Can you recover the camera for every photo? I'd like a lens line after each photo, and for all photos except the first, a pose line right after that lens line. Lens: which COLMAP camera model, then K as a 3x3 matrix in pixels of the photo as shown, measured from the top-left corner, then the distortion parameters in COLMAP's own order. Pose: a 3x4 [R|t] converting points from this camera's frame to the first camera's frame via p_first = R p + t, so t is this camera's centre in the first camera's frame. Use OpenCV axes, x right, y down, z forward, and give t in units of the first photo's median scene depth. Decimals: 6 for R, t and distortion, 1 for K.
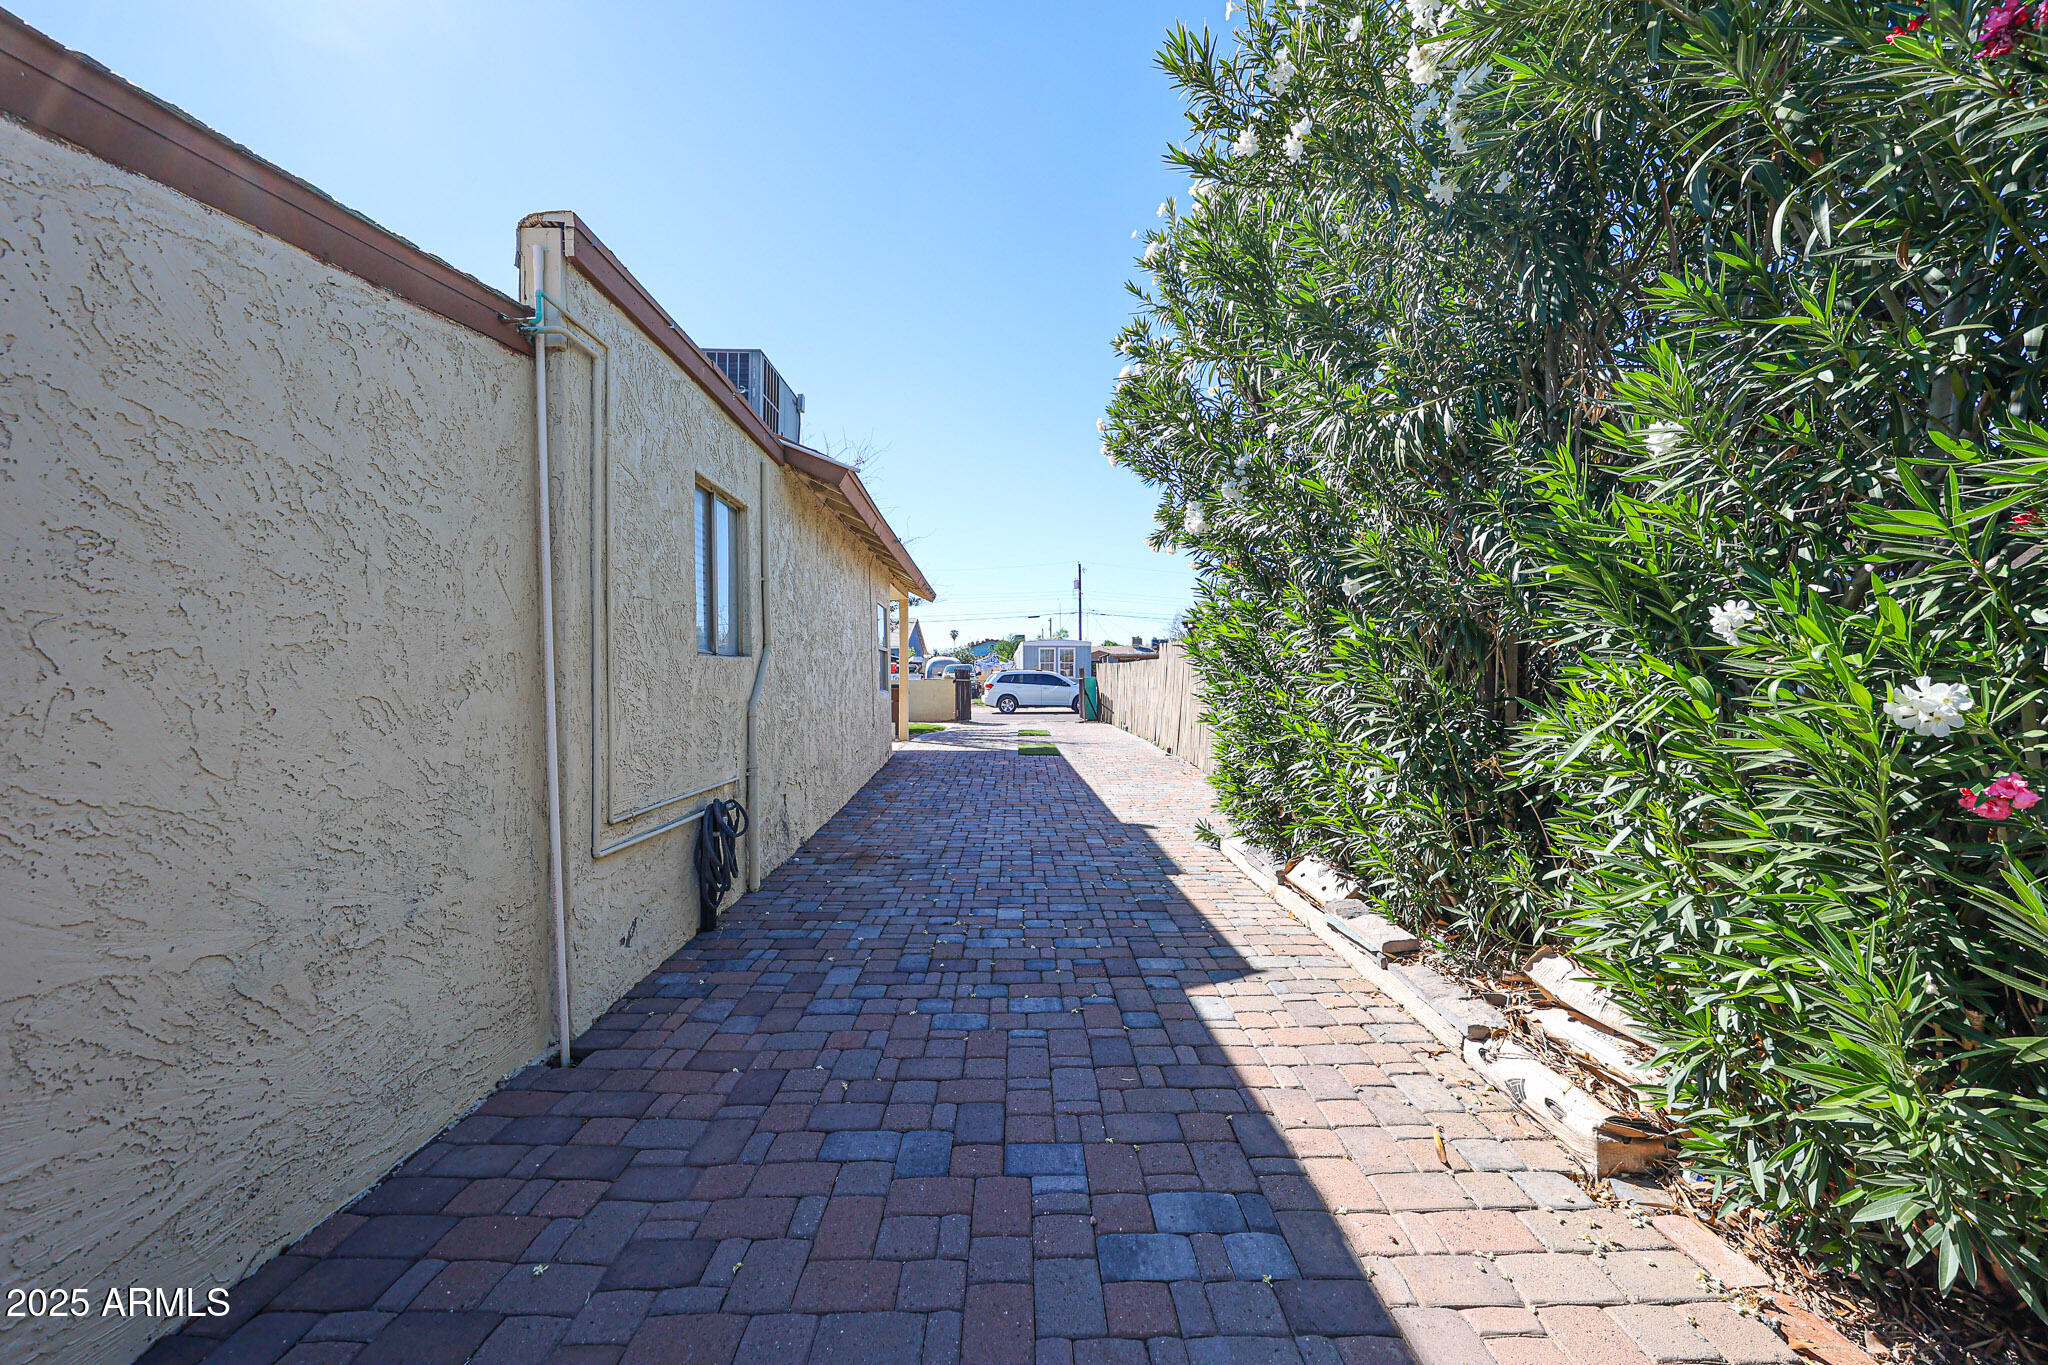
lens RADIAL K [[794.4, 0, 1024.0], [0, 794.4, 682.5], [0, 0, 1]] dist [0.001688, 0.000299]
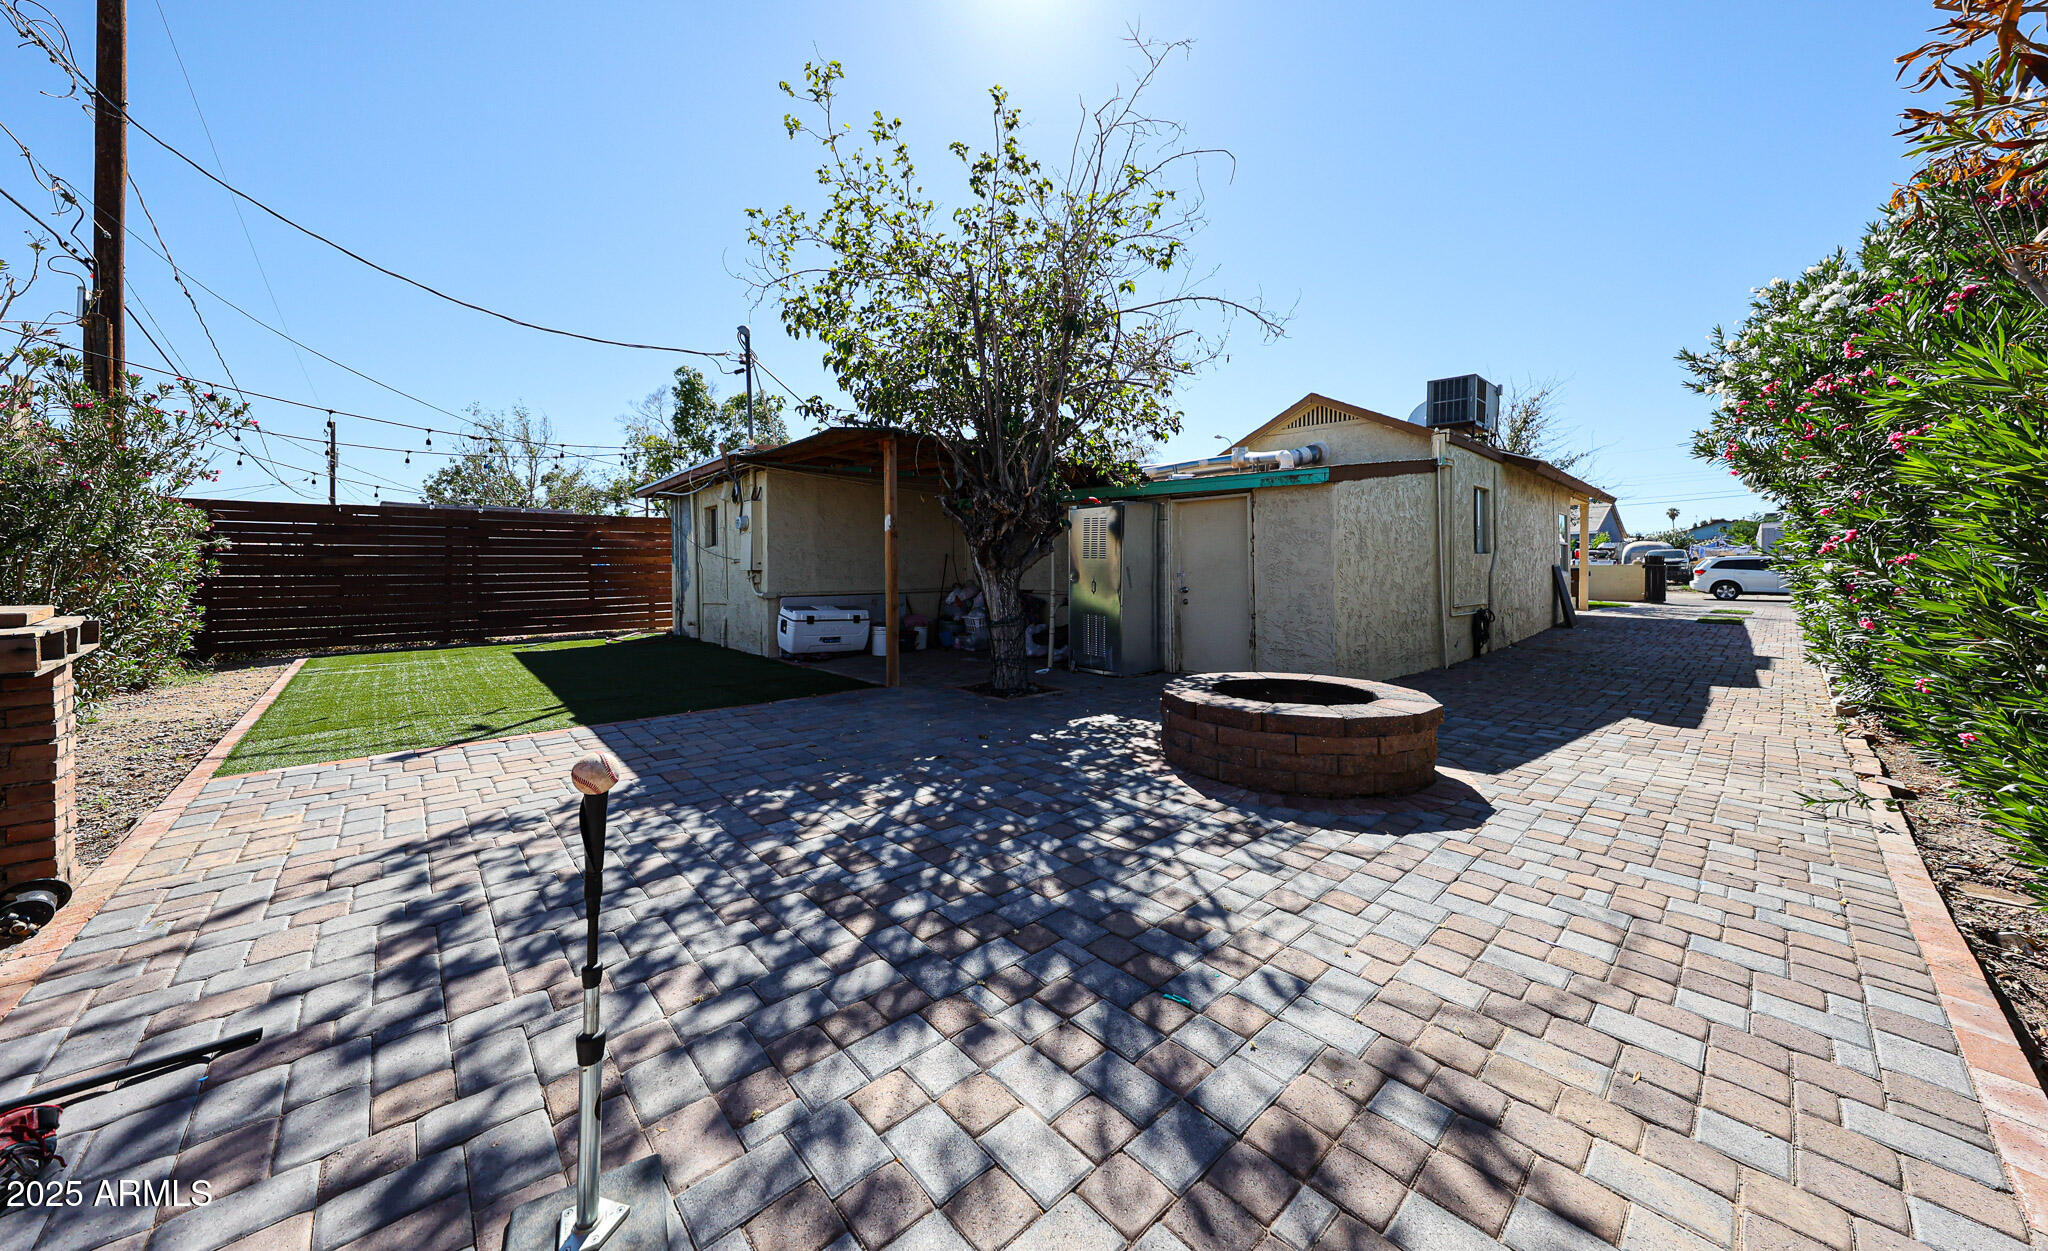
lens RADIAL K [[681.7, 0, 1019.8], [0, 681.7, 572.2], [0, 0, 1]] dist [-0.000110, 0.000013]
pose [[0.657971, 0.007765, -0.753003, 0.115098], [-0.003768, 0.999968, 0.007018, 0.006531], [0.753034, -0.001780, 0.657979, -0.611110]]
